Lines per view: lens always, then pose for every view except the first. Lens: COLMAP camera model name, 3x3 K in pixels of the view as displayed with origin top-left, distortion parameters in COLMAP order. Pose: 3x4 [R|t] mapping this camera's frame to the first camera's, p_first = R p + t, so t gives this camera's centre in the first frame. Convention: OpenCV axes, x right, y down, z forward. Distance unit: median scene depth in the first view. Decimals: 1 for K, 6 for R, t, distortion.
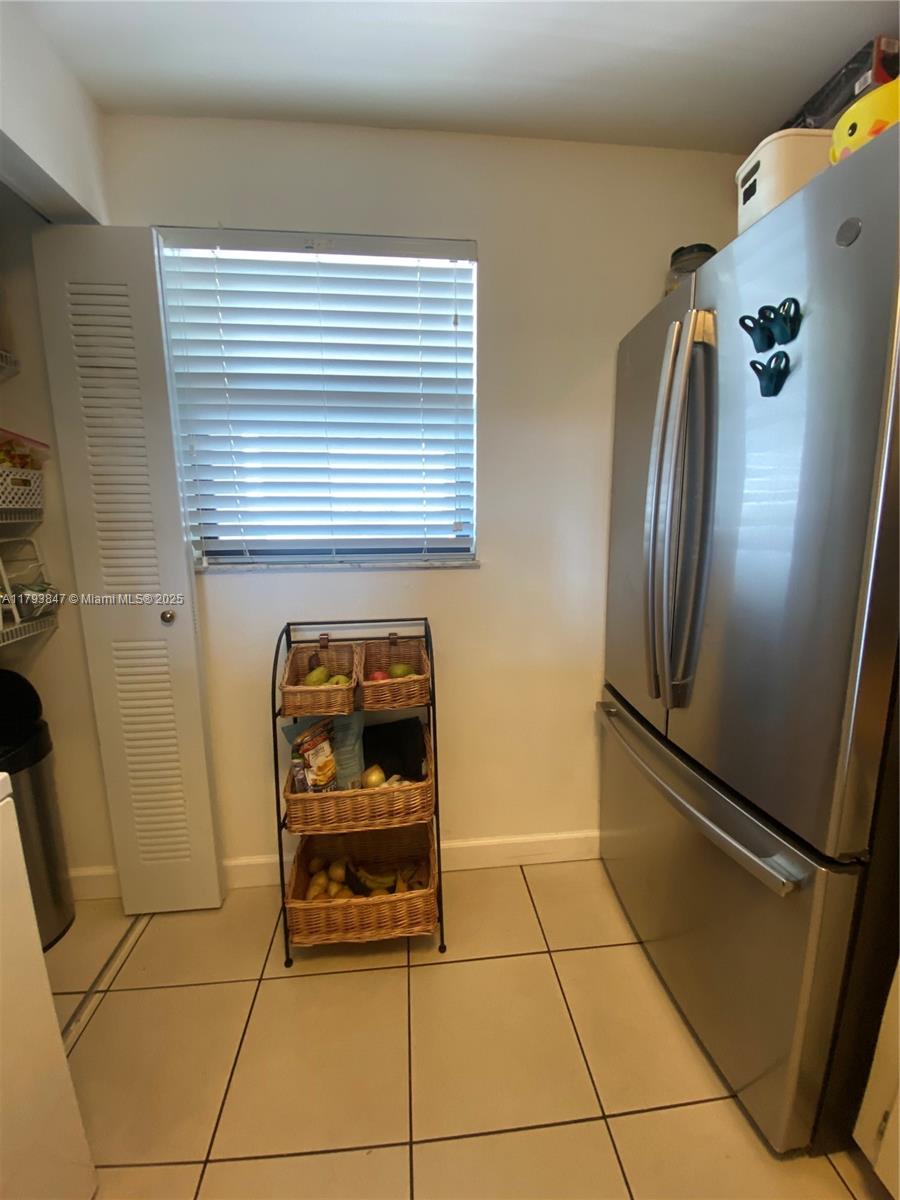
lens RADIAL K [[488.7, 0, 453.0], [0, 488.7, 599.5], [0, 0, 1]] dist [0.016072, -0.019404]
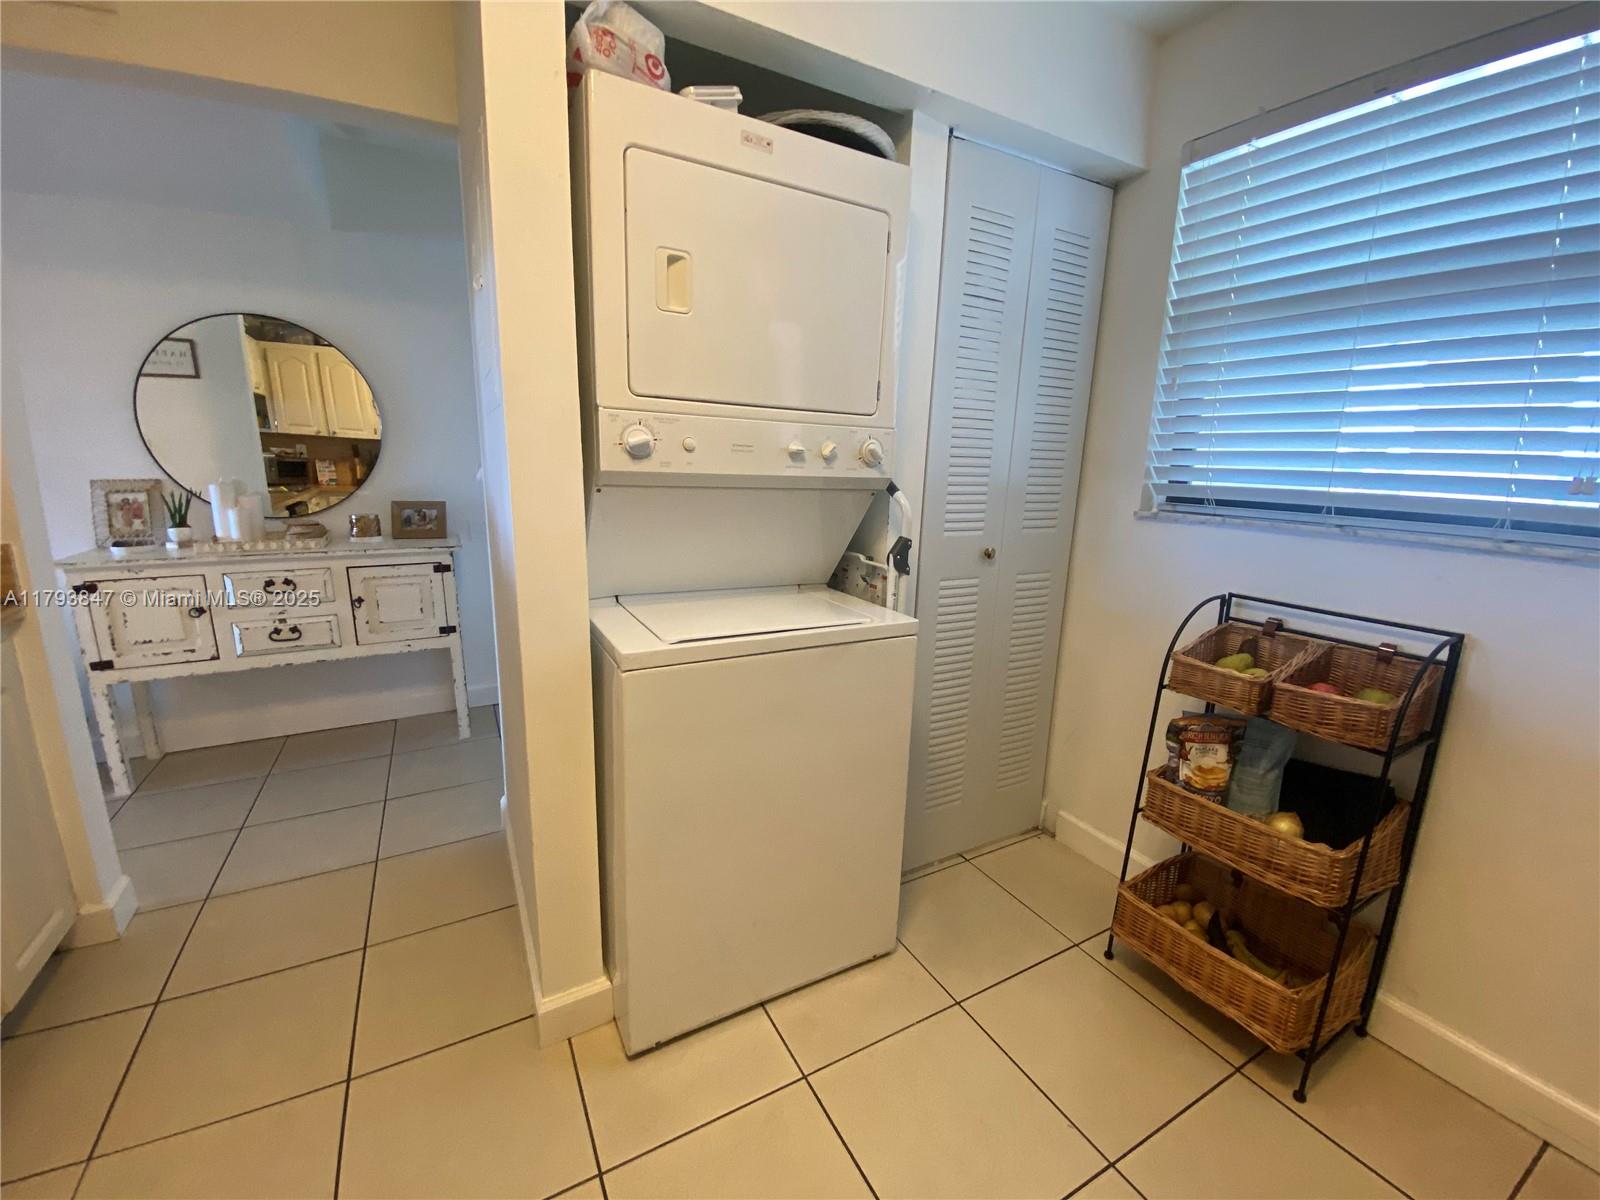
lens RADIAL K [[640.7, 0, 783.6], [0, 640.7, 603.9], [0, 0, 1]] dist [0.044026, -0.000166]
pose [[0.380064, 0.242225, -0.892681, 0.371533], [-0.196472, 0.964219, 0.177987, 0.018956], [0.903853, 0.107741, 0.414055, -0.119849]]
